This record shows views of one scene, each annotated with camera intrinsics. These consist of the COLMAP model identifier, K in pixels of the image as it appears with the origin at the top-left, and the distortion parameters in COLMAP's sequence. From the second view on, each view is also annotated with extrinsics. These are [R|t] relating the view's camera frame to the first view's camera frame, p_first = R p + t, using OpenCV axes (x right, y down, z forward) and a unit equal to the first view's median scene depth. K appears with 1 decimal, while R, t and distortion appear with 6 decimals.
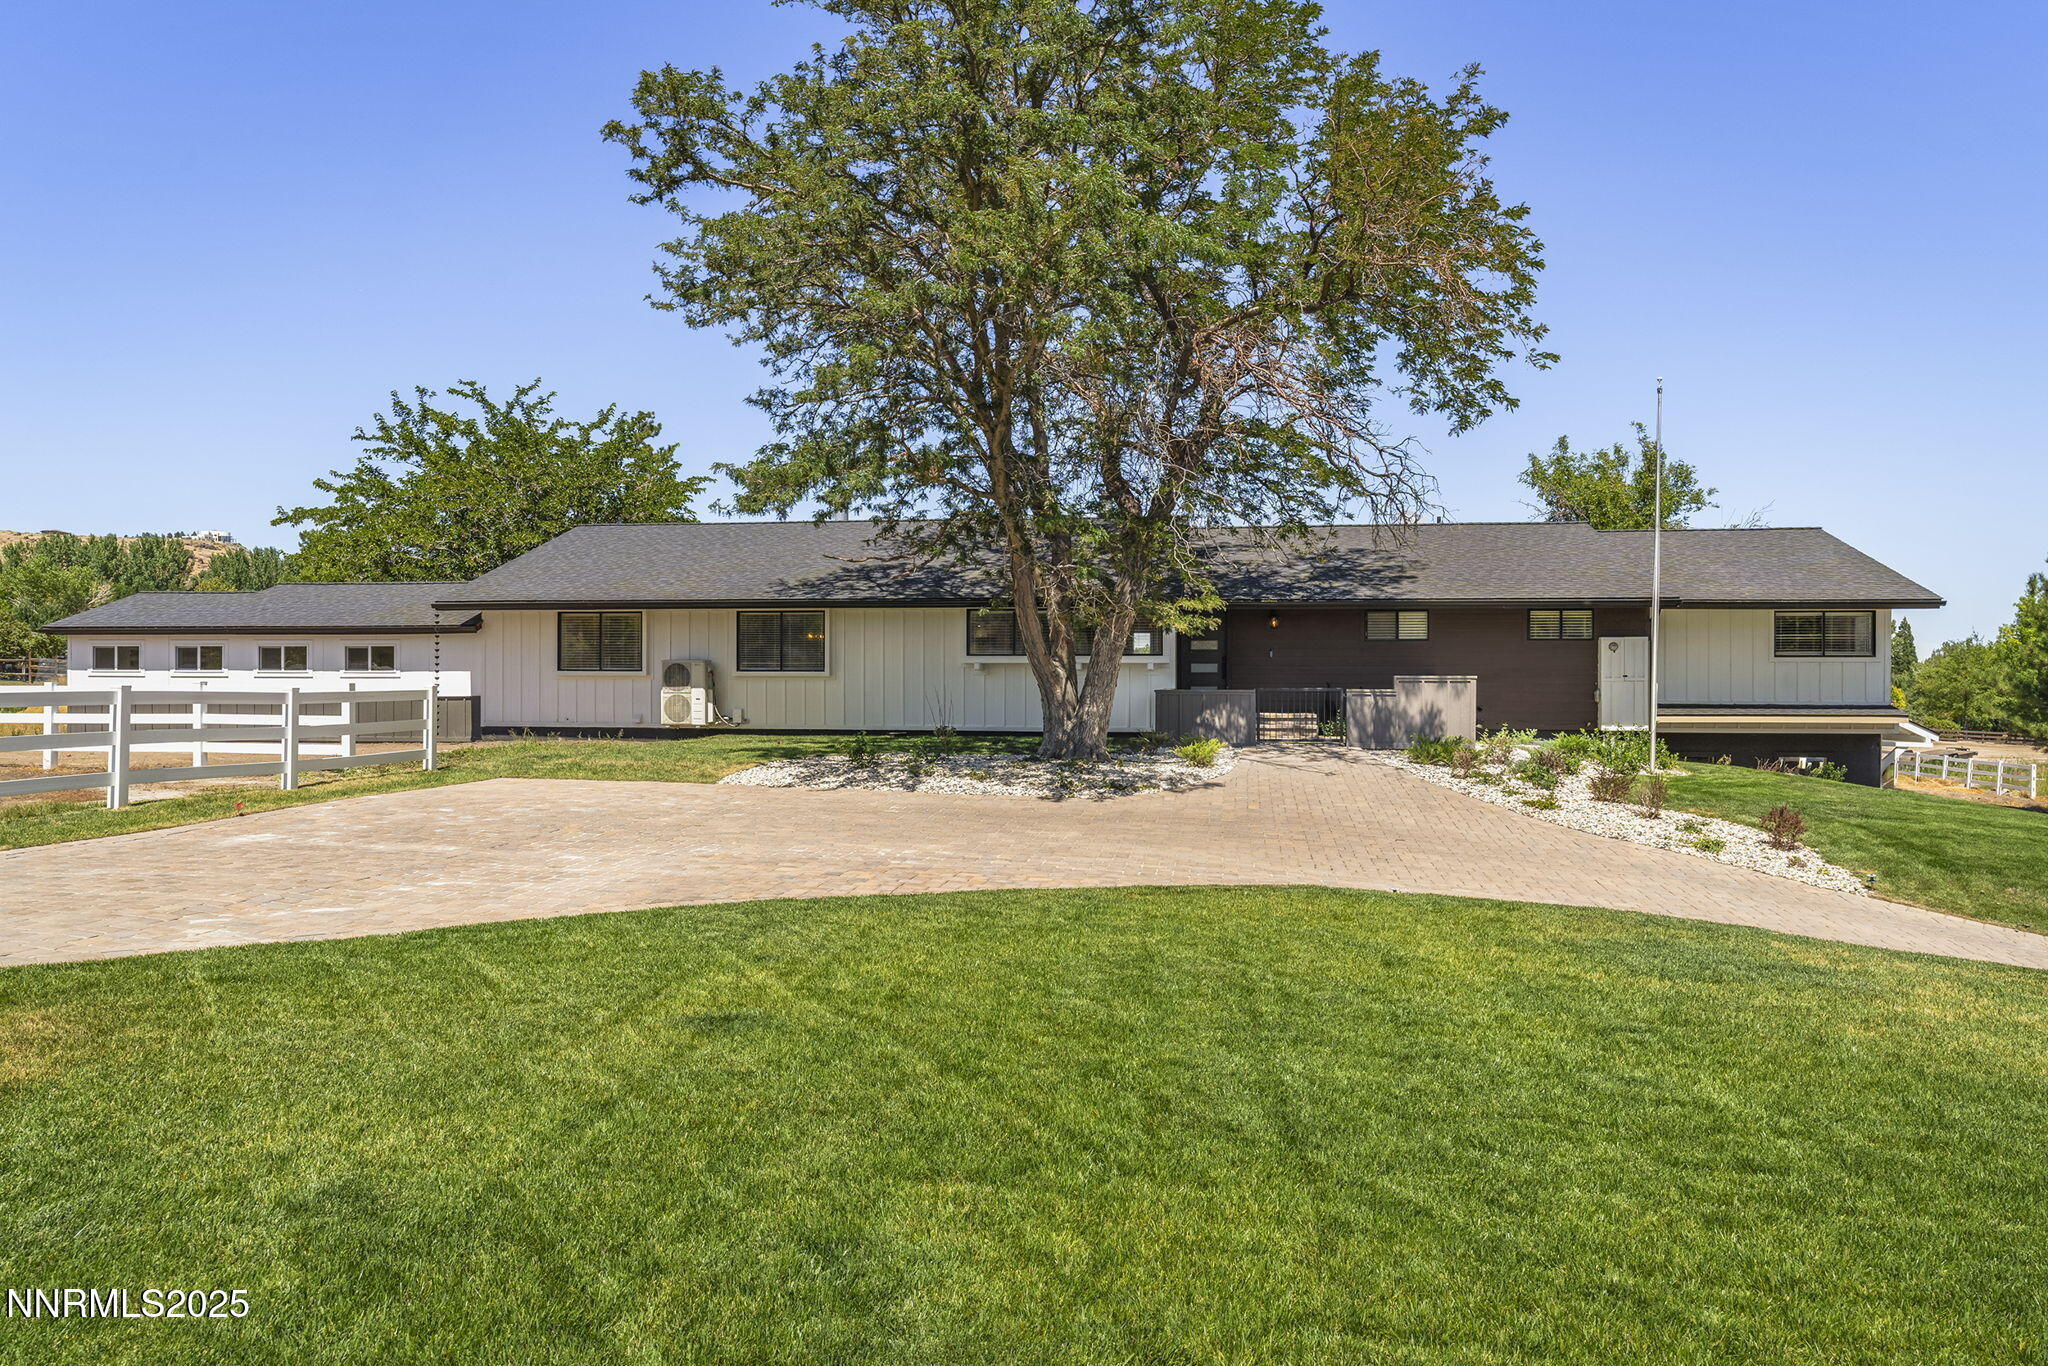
lens RADIAL K [[1363.1, 0, 1014.7], [0, 1363.1, 683.0], [0, 0, 1]] dist [0.004159, -0.000545]
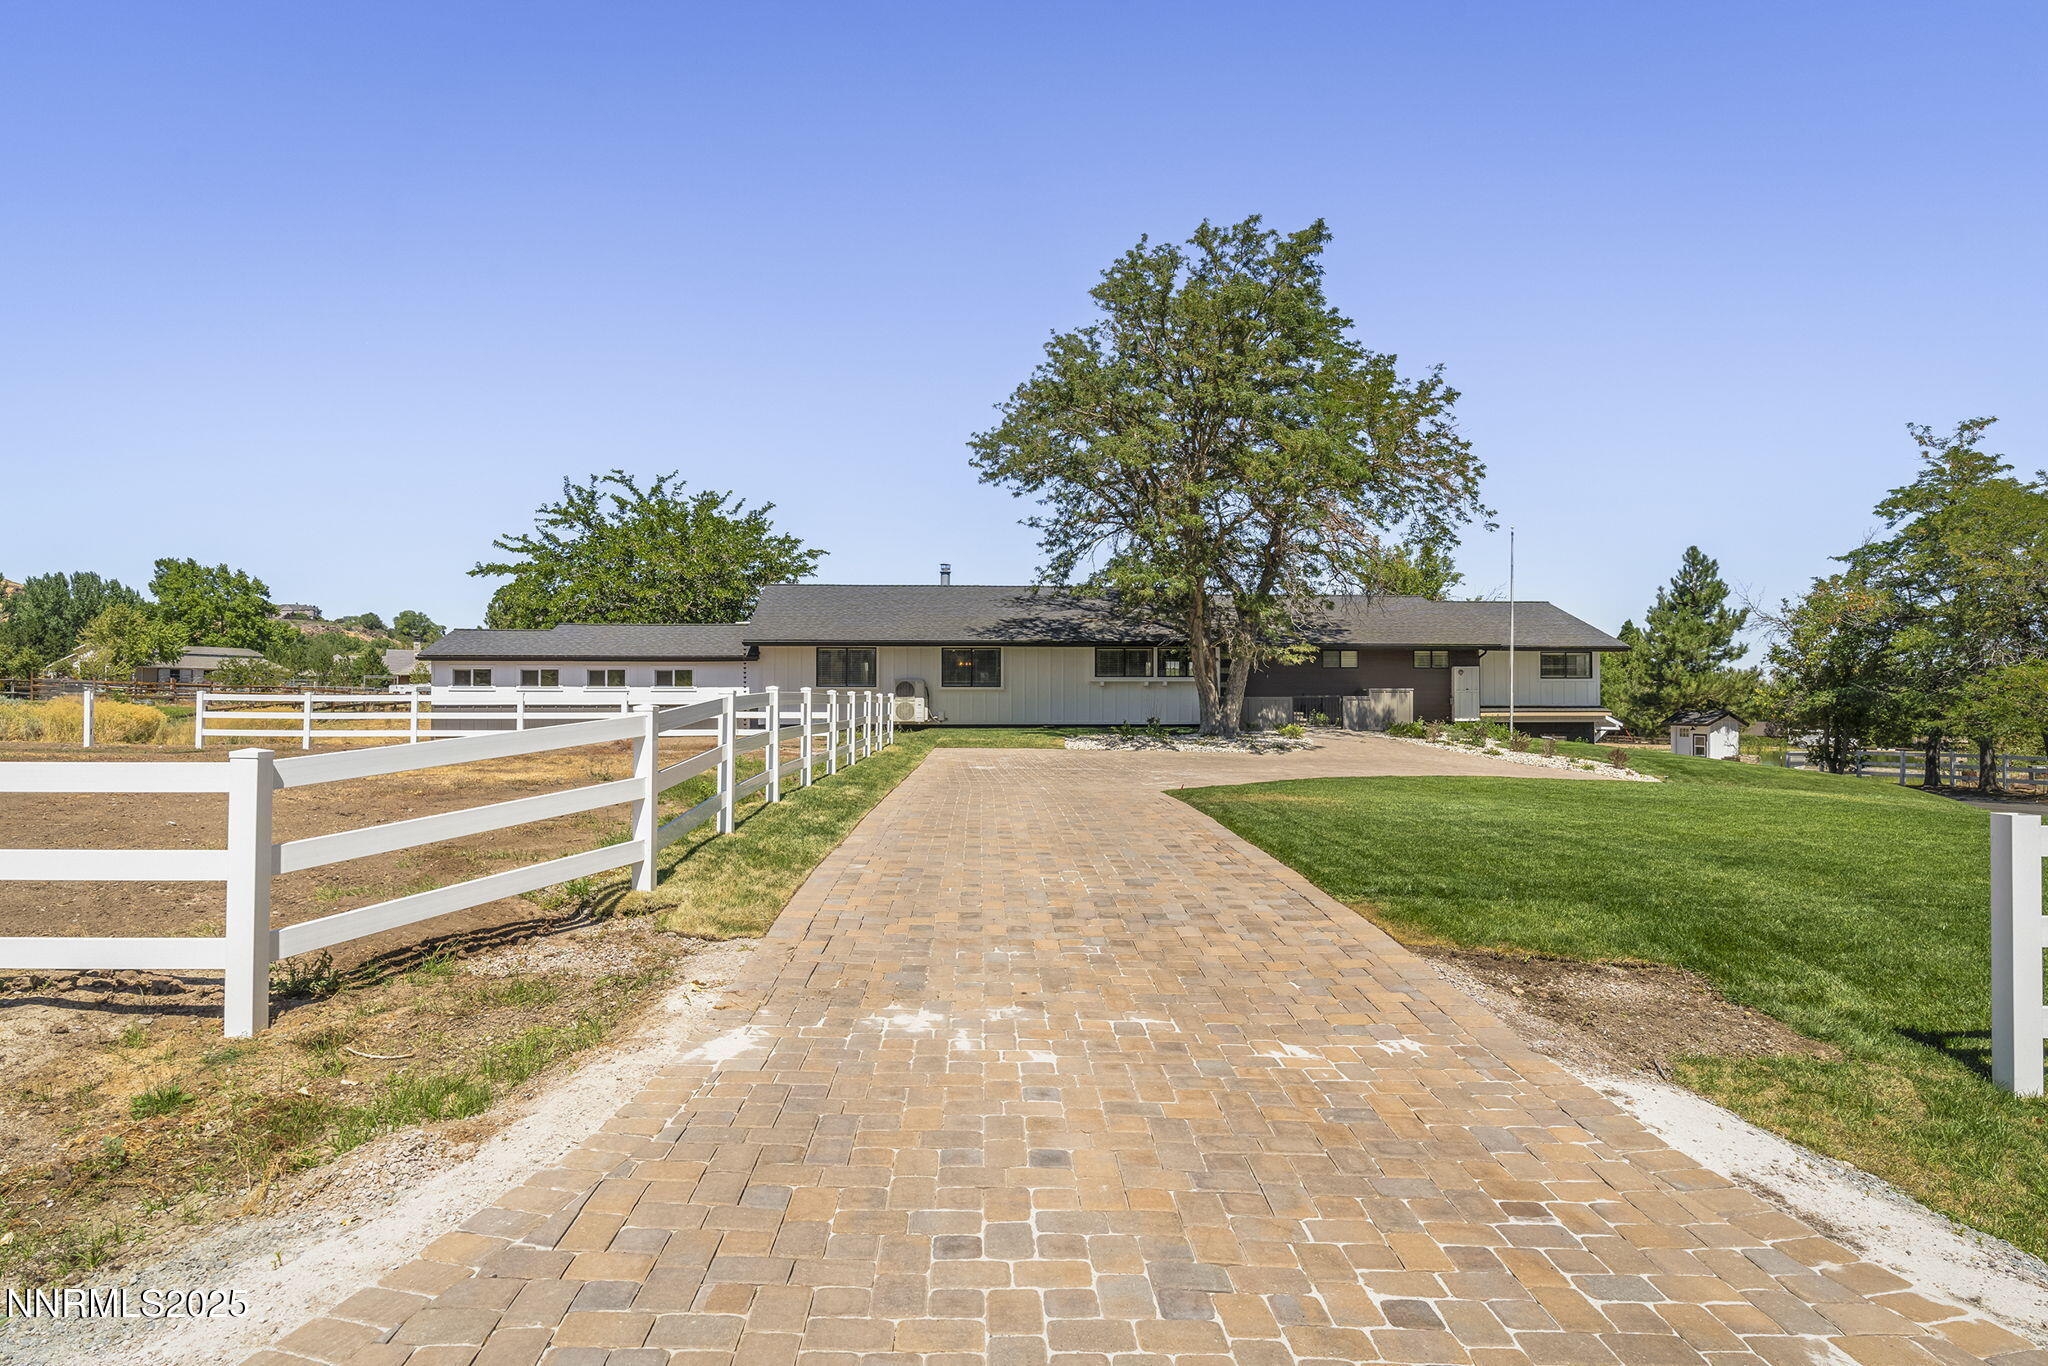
lens RADIAL K [[1171.6, 0, 1023.2], [0, 1171.6, 689.1], [0, 0, 1]] dist [-0.004626, 0.000948]
pose [[0.977070, -0.000782, 0.212916, -0.399522], [0.002547, 0.999965, -0.008012, 0.004835], [-0.212902, 0.008371, 0.977038, -0.315361]]
